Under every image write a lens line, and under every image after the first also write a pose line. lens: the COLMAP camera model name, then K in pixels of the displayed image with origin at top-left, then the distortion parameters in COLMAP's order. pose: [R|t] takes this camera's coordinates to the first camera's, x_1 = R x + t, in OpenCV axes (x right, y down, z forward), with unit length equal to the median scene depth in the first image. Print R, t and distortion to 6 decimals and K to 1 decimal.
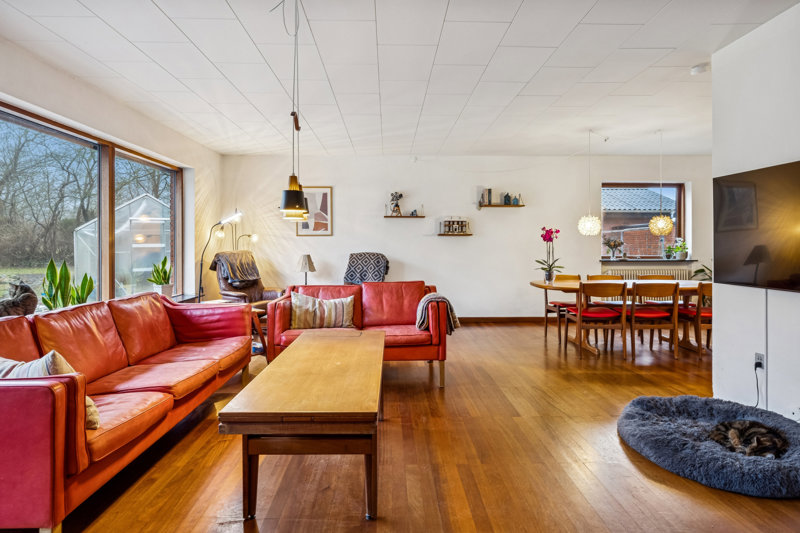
lens RADIAL K [[425.9, 0, 401.2], [0, 425.9, 237.3], [0, 0, 1]] dist [-0.005279, -0.000910]
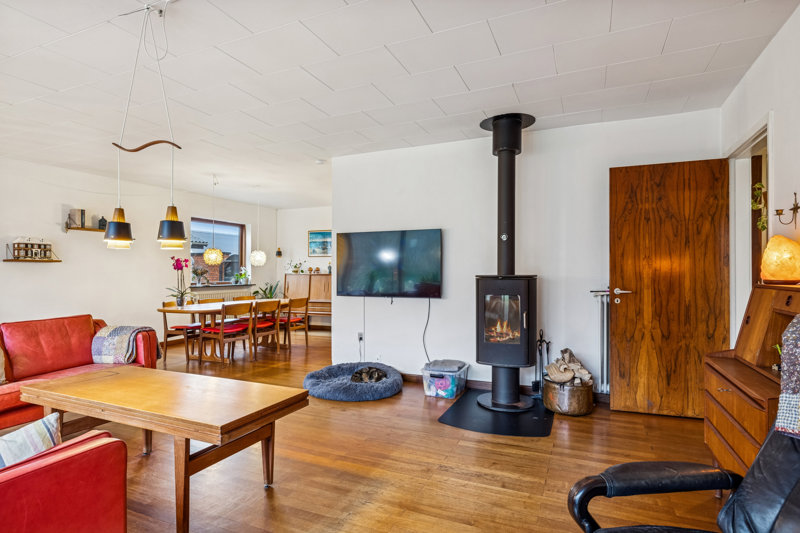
lens RADIAL K [[425.9, 0, 401.1], [0, 425.9, 269.3], [0, 0, 1]] dist [-0.005279, -0.000910]
pose [[0.429465, 0.004867, 0.903071, -0.381410], [-0.014857, 0.999888, 0.001677, -0.001931], [-0.902961, -0.014137, 0.429489, 0.030730]]
